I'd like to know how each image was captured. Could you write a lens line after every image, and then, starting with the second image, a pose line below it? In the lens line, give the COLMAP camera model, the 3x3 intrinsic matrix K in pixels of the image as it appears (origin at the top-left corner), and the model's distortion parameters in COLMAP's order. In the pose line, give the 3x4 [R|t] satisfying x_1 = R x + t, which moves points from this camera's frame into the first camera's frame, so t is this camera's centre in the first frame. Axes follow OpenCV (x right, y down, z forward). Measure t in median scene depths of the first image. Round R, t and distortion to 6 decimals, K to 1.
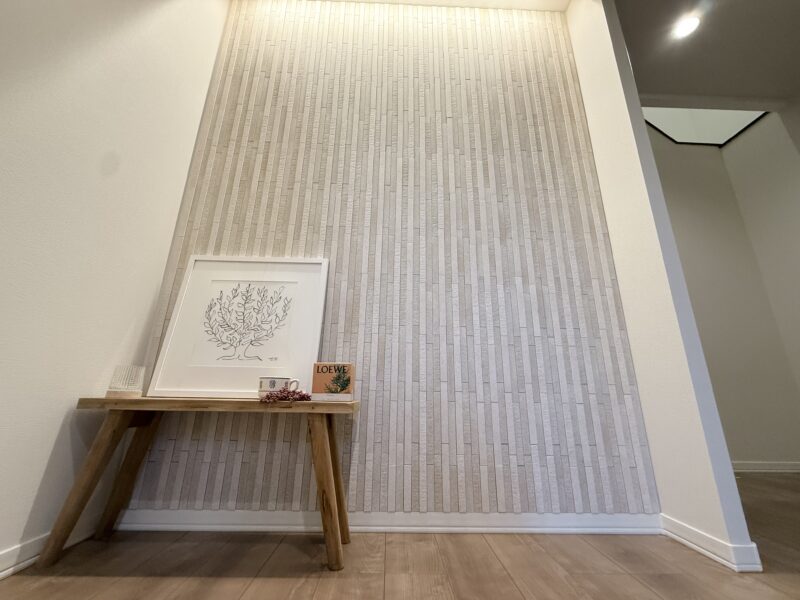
lens RADIAL K [[320.4, 0, 401.1], [0, 320.4, 300.1], [0, 0, 1]] dist [-0.003543, -0.000488]
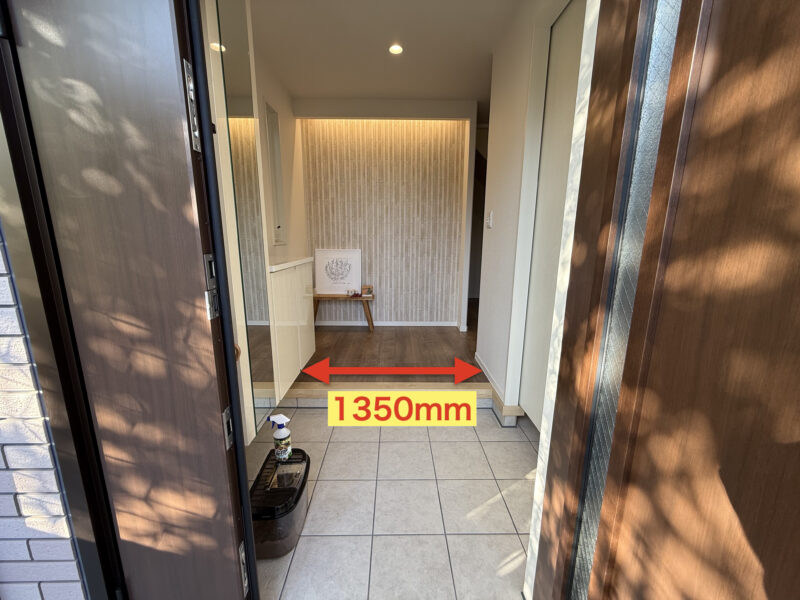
lens RADIAL K [[320.4, 0, 400.0], [0, 320.4, 299.7], [0, 0, 1]] dist [-0.003543, -0.000488]
pose [[0.999931, -0.004038, -0.011055, 0.163757], [0.008803, 0.880034, 0.474828, -1.122383], [0.007812, -0.474893, 0.880009, -1.829345]]
